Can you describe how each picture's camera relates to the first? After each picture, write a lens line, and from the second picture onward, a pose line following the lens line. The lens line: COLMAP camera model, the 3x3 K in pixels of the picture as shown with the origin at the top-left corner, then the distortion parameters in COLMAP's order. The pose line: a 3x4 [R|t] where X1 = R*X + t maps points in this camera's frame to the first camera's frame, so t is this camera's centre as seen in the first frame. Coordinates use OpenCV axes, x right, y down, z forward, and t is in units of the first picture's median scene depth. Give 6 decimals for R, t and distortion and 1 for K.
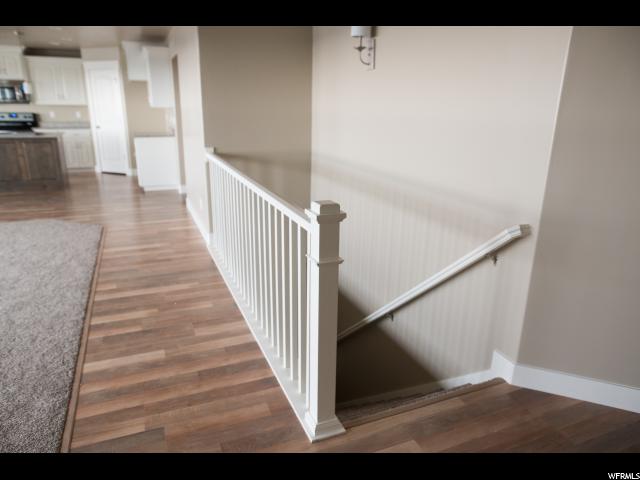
lens RADIAL K [[446.9, 0, 320.0], [0, 446.9, 240.0], [0, 0, 1]] dist [-0.005071, 0.007057]
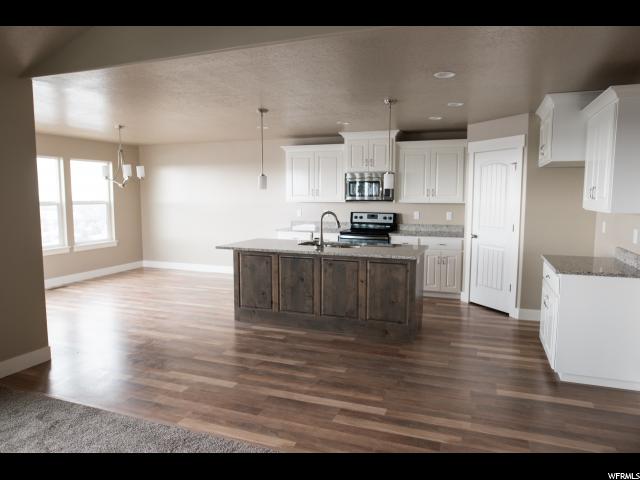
lens RADIAL K [[446.9, 0, 320.0], [0, 446.9, 240.0], [0, 0, 1]] dist [-0.005071, 0.007057]
pose [[0.738310, 0.059939, -0.671792, -0.225250], [-0.189011, 0.974519, -0.120778, -0.125568], [0.647435, 0.216148, 0.730827, 0.376499]]
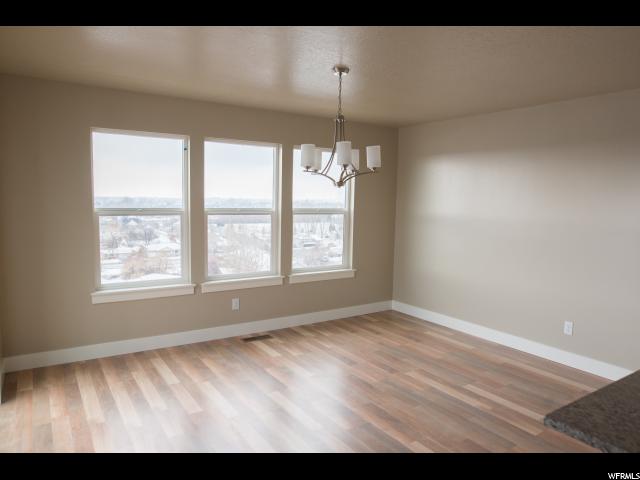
lens RADIAL K [[446.9, 0, 320.0], [0, 446.9, 240.0], [0, 0, 1]] dist [-0.005071, 0.007057]
pose [[0.168396, 0.071733, -0.983106, -0.562025], [-0.283678, 0.958682, 0.021359, -0.194304], [0.944018, 0.275289, 0.181787, 0.611657]]
